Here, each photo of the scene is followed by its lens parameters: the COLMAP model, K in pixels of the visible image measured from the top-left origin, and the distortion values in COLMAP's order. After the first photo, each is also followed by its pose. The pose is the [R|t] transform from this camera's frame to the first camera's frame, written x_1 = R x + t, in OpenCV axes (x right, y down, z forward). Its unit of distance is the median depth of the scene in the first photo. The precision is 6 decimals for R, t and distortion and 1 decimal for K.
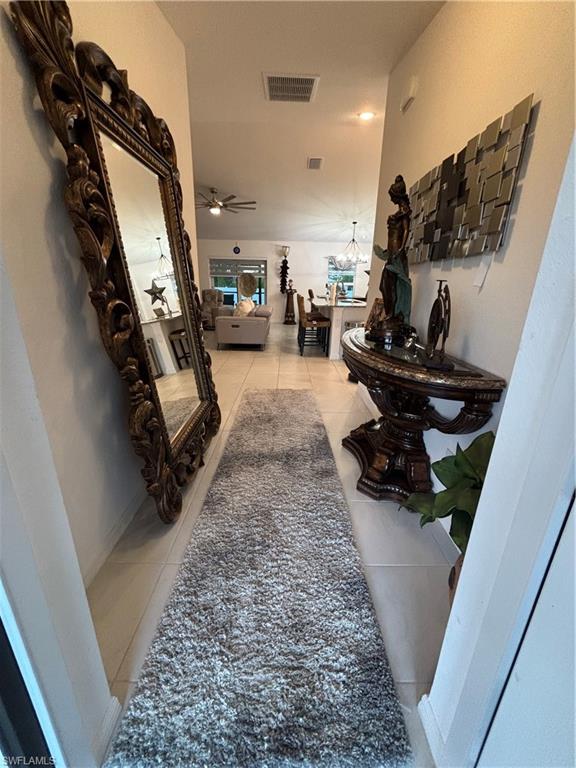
lens RADIAL K [[309.6, 0, 288.0], [0, 309.6, 384.0], [0, 0, 1]] dist [0.015428, 0.000094]
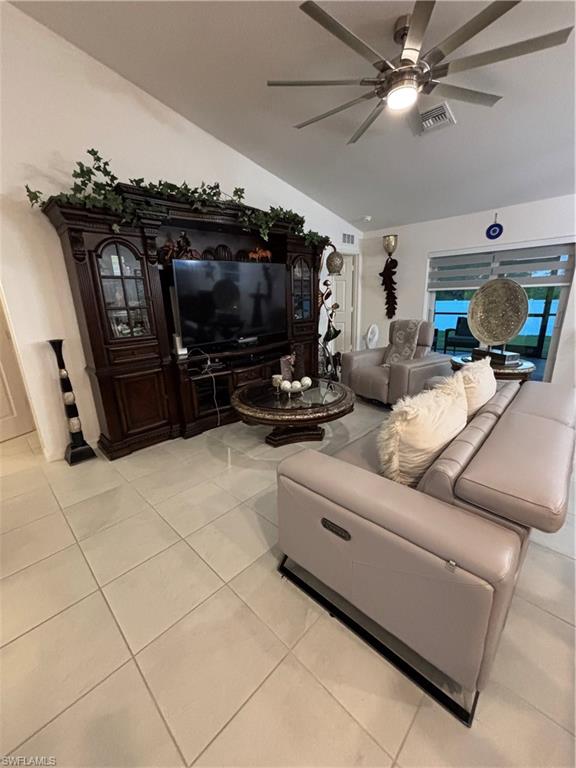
lens RADIAL K [[309.6, 0, 288.0], [0, 309.6, 384.0], [0, 0, 1]] dist [0.015428, 0.000094]
pose [[0.715750, 0.146354, -0.682849, -0.038653], [-0.171378, 0.984704, 0.031415, -0.188581], [0.677002, 0.094540, 0.729884, 0.527530]]
